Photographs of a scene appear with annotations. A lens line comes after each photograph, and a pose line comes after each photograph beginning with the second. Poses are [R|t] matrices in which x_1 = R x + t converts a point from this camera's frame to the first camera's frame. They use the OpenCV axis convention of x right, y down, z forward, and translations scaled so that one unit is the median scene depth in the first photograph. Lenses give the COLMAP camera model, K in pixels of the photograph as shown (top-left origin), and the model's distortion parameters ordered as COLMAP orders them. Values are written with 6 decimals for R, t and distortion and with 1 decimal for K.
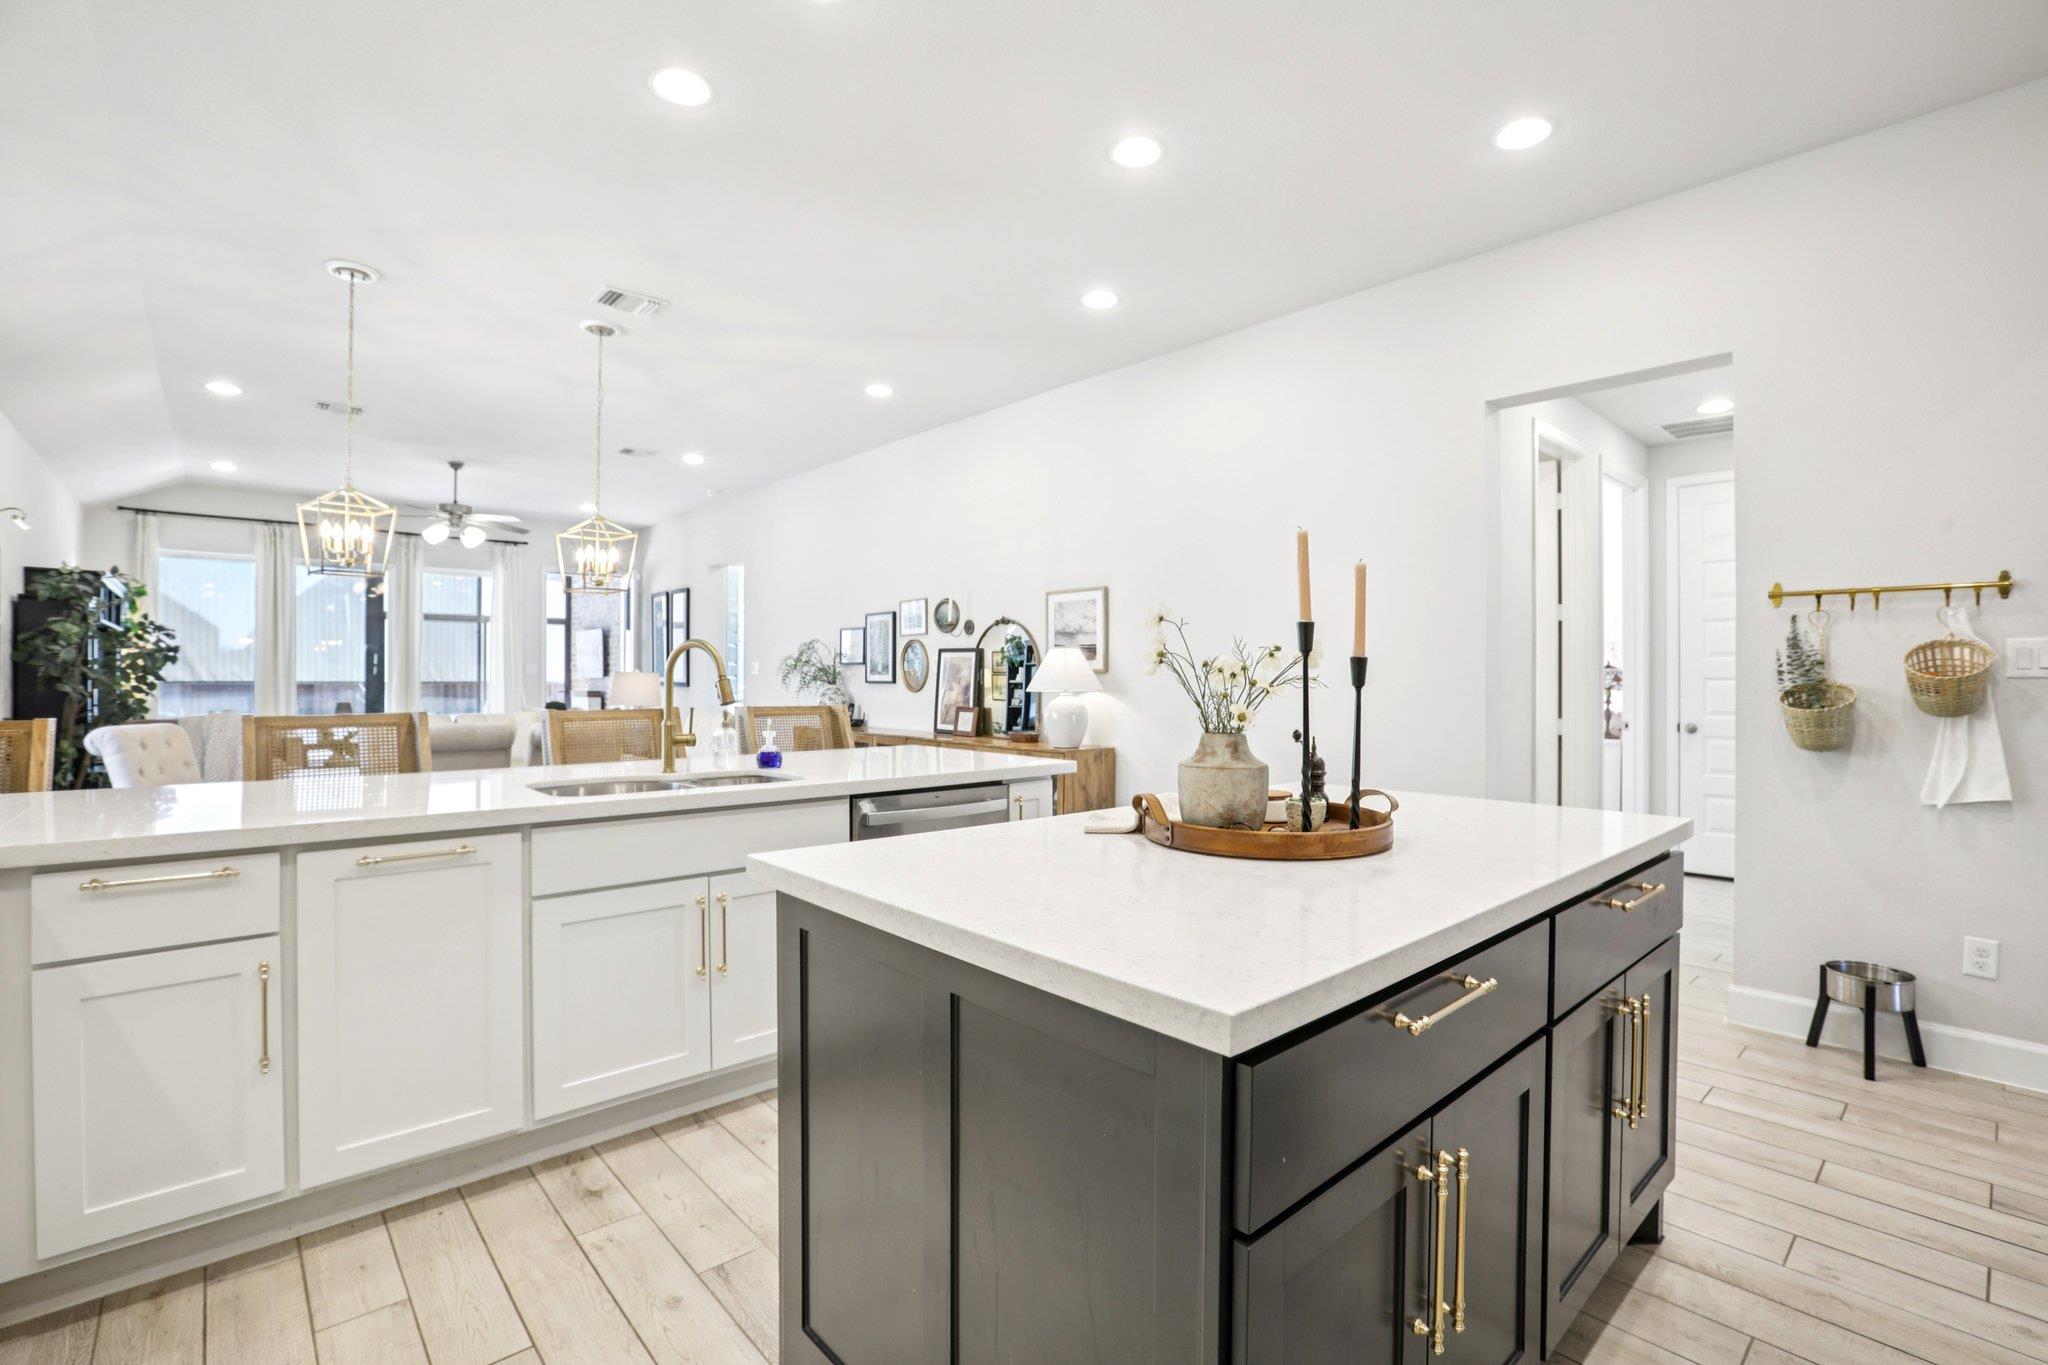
lens RADIAL K [[934.4, 0, 1027.0], [0, 934.4, 683.0], [0, 0, 1]] dist [-0.035374, 0.001261]
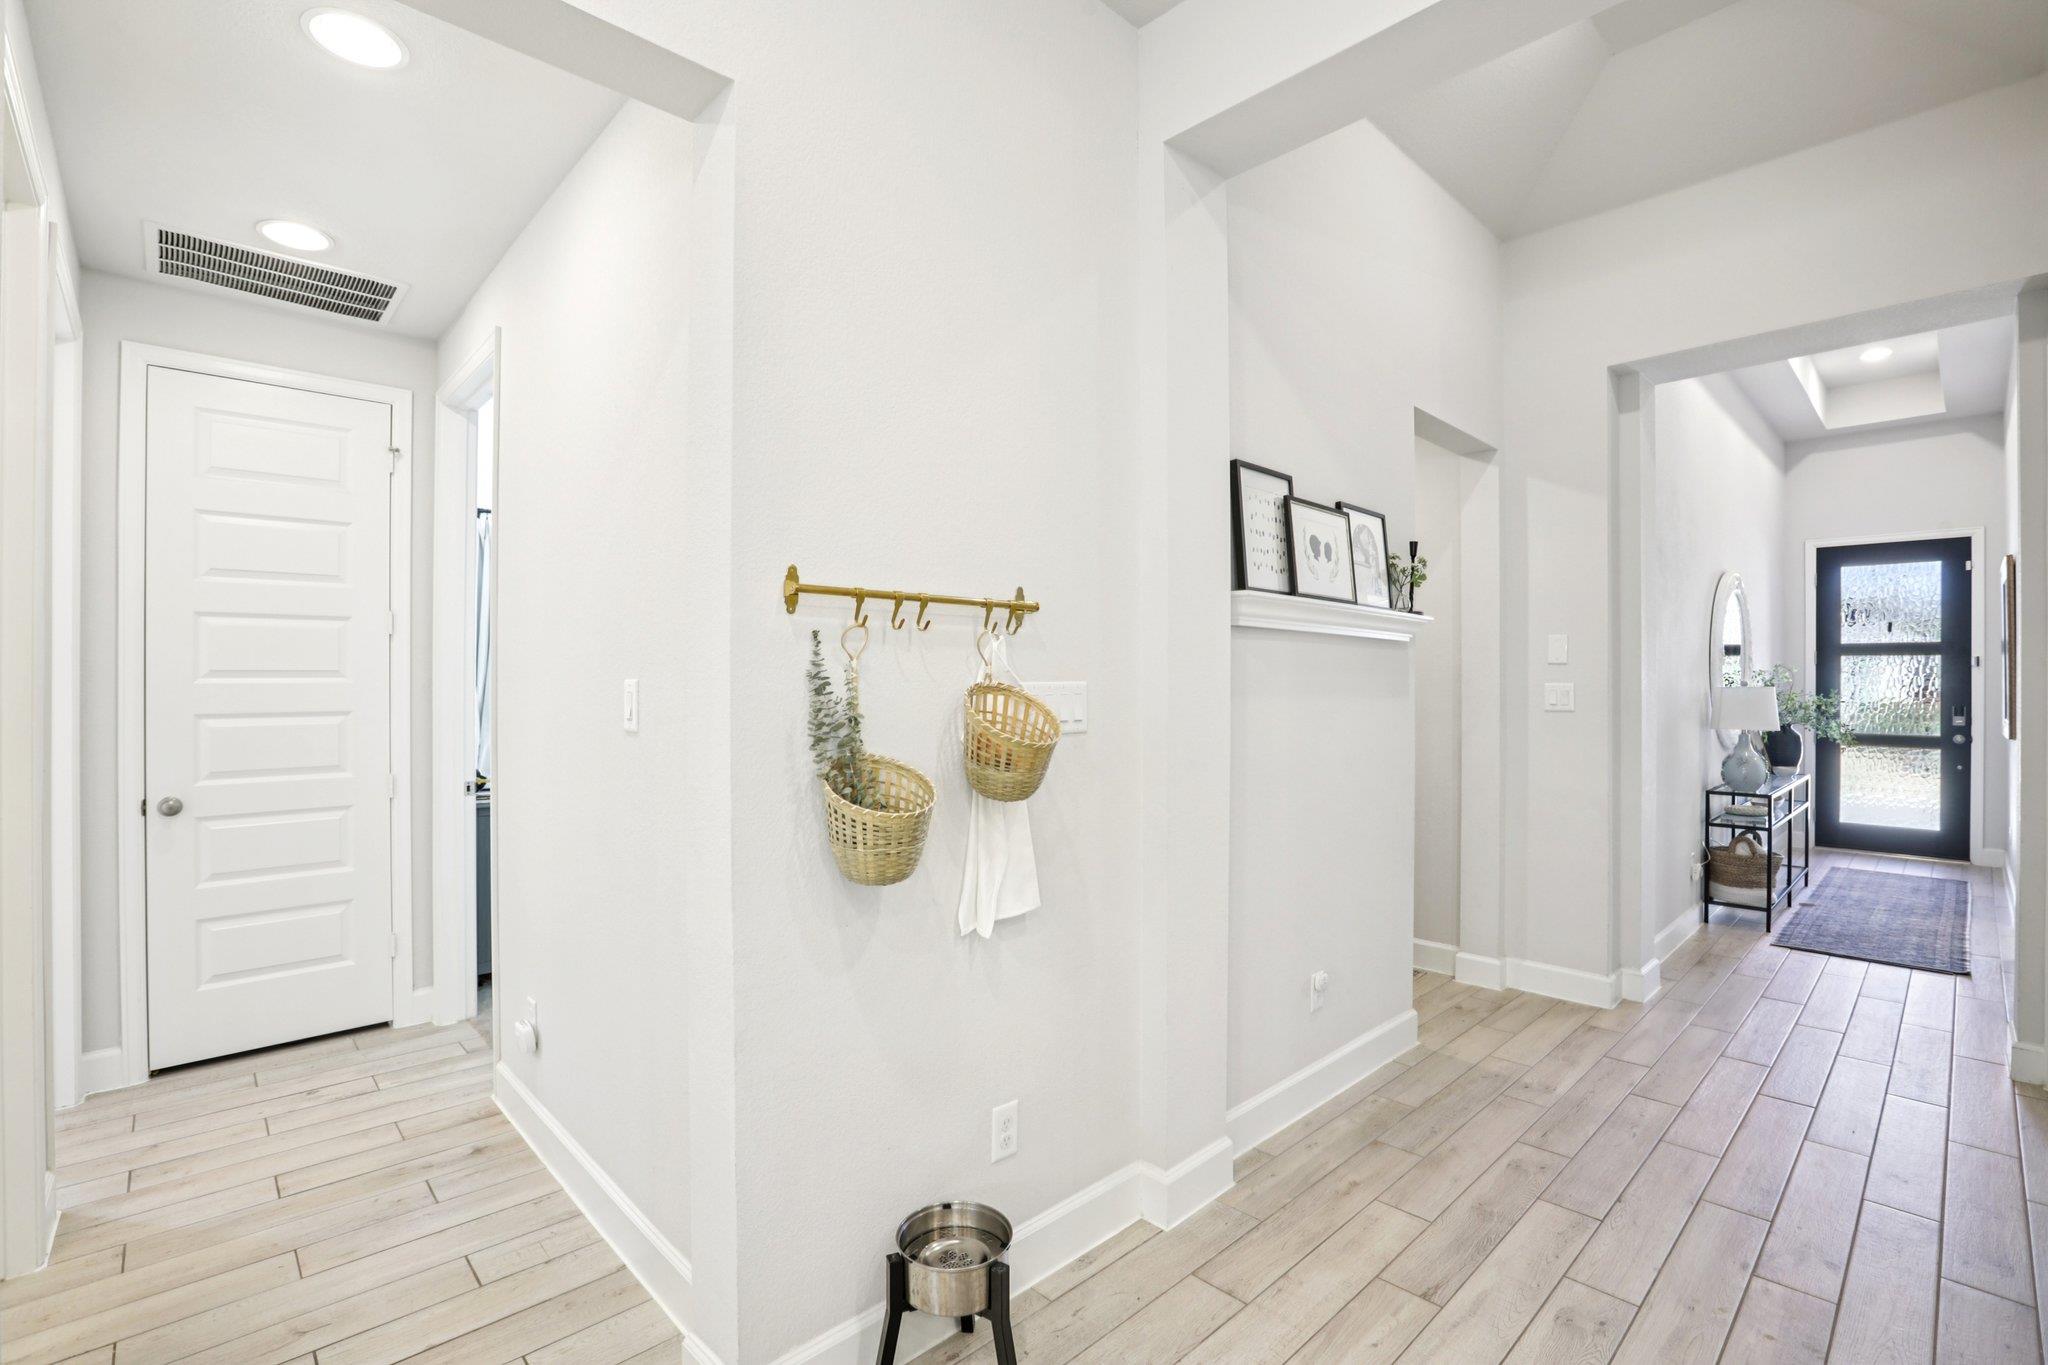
lens RADIAL K [[934.4, 0, 1017.4], [0, 934.4, 680.8], [0, 0, 1]] dist [-0.035374, 0.001261]
pose [[-0.026105, -0.001418, 0.999658, 0.164812], [0.002952, 0.999995, 0.001496, -0.025249], [-0.999655, 0.002990, -0.026101, 0.499075]]
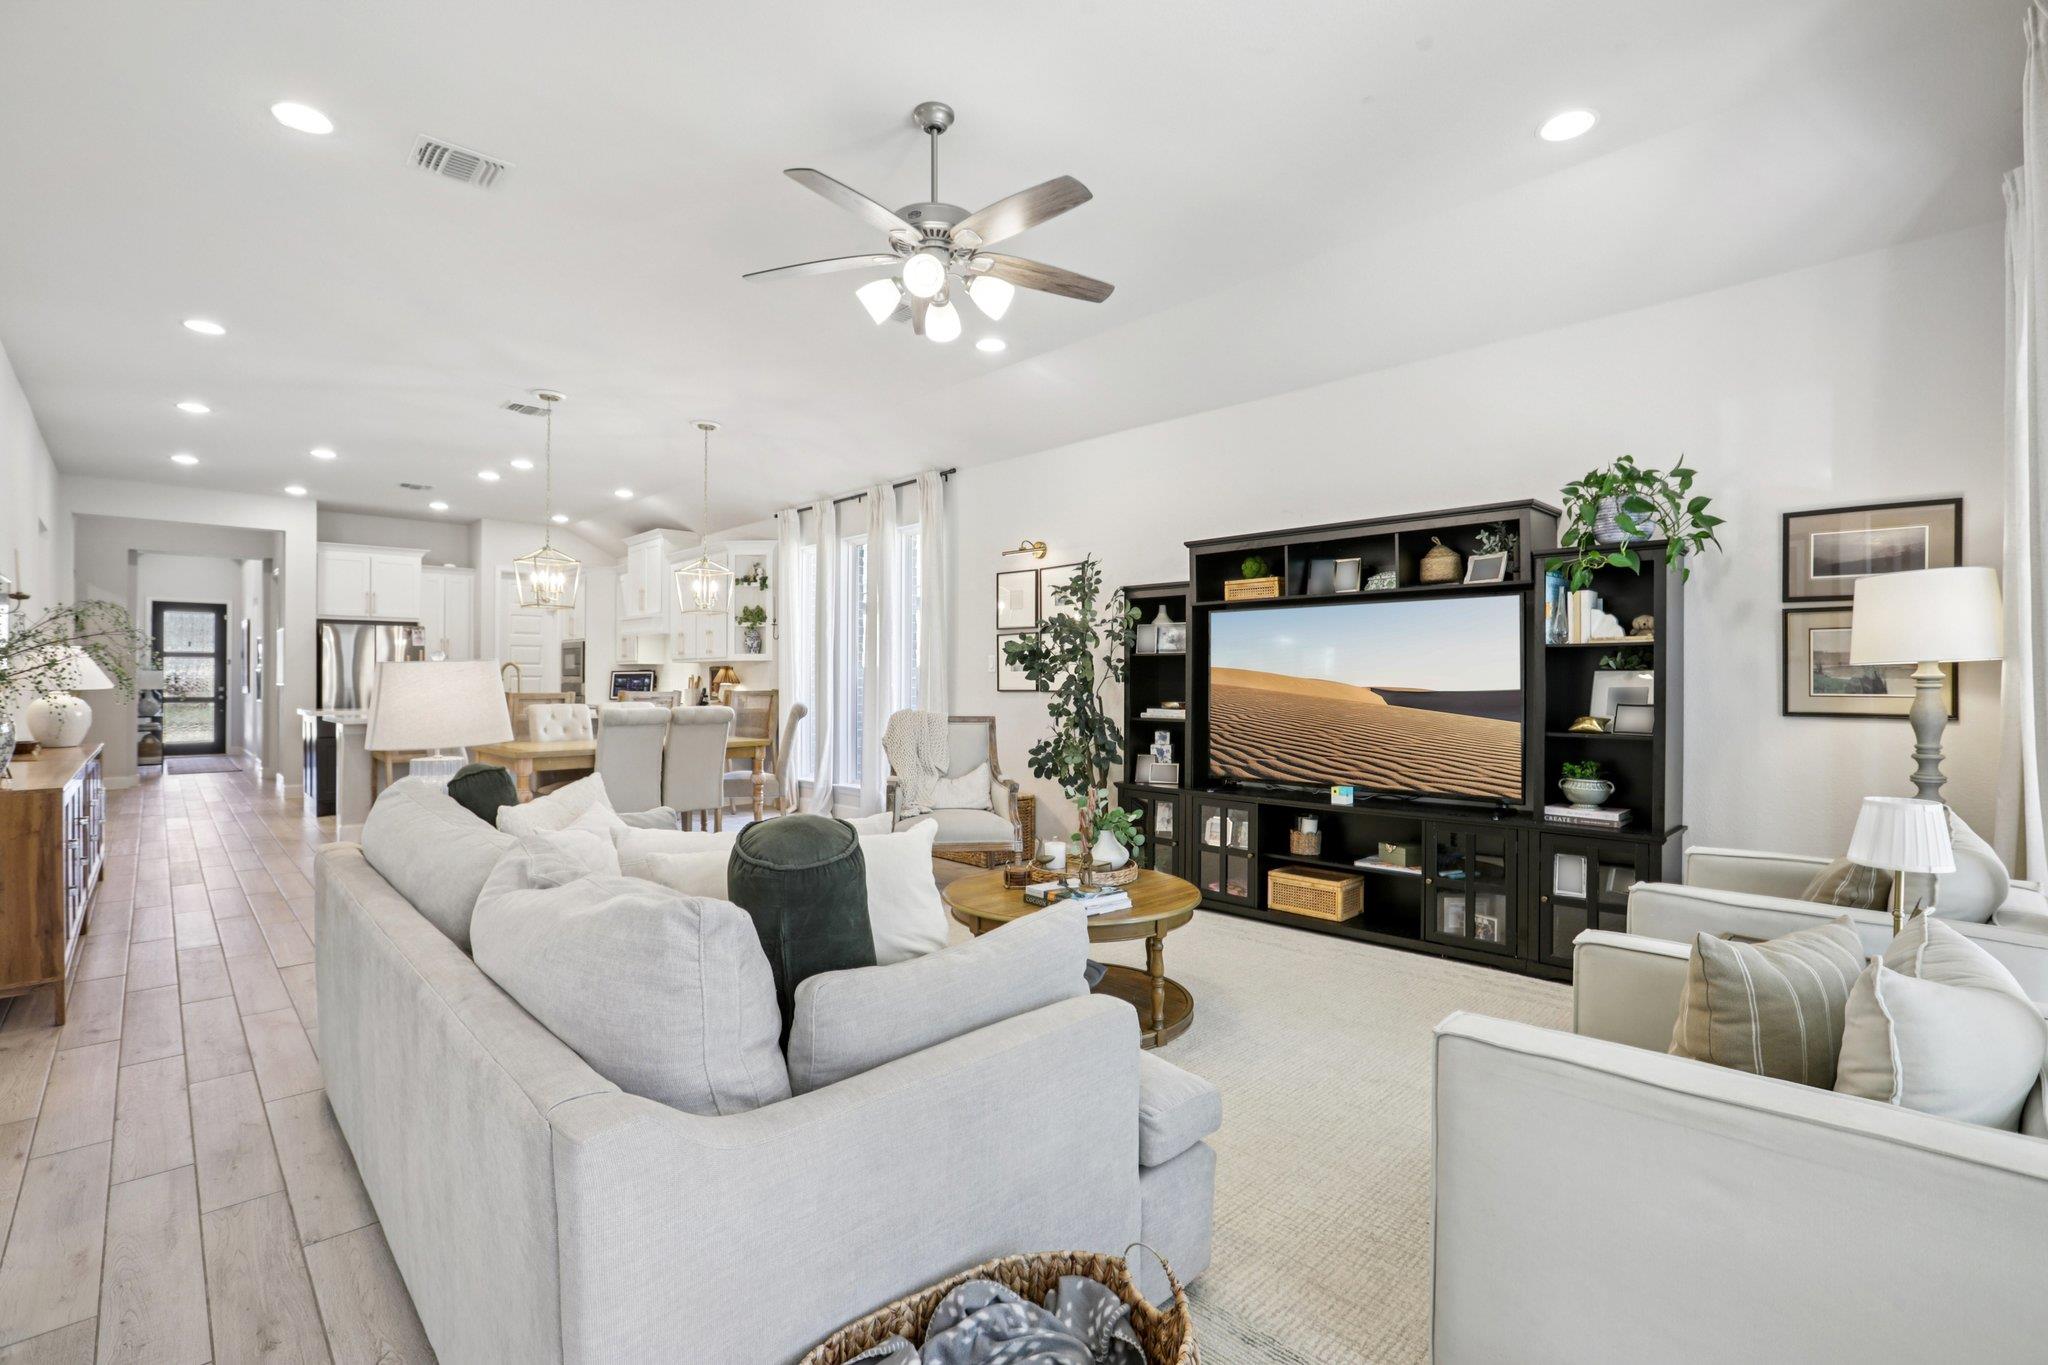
lens RADIAL K [[934.4, 0, 1029.4], [0, 934.4, 680.2], [0, 0, 1]] dist [-0.035374, 0.001261]
pose [[-0.999298, -0.002971, -0.037335, -0.882691], [-0.003027, 0.999994, 0.001451, -0.003061], [0.037331, 0.001563, -0.999302, 1.898256]]
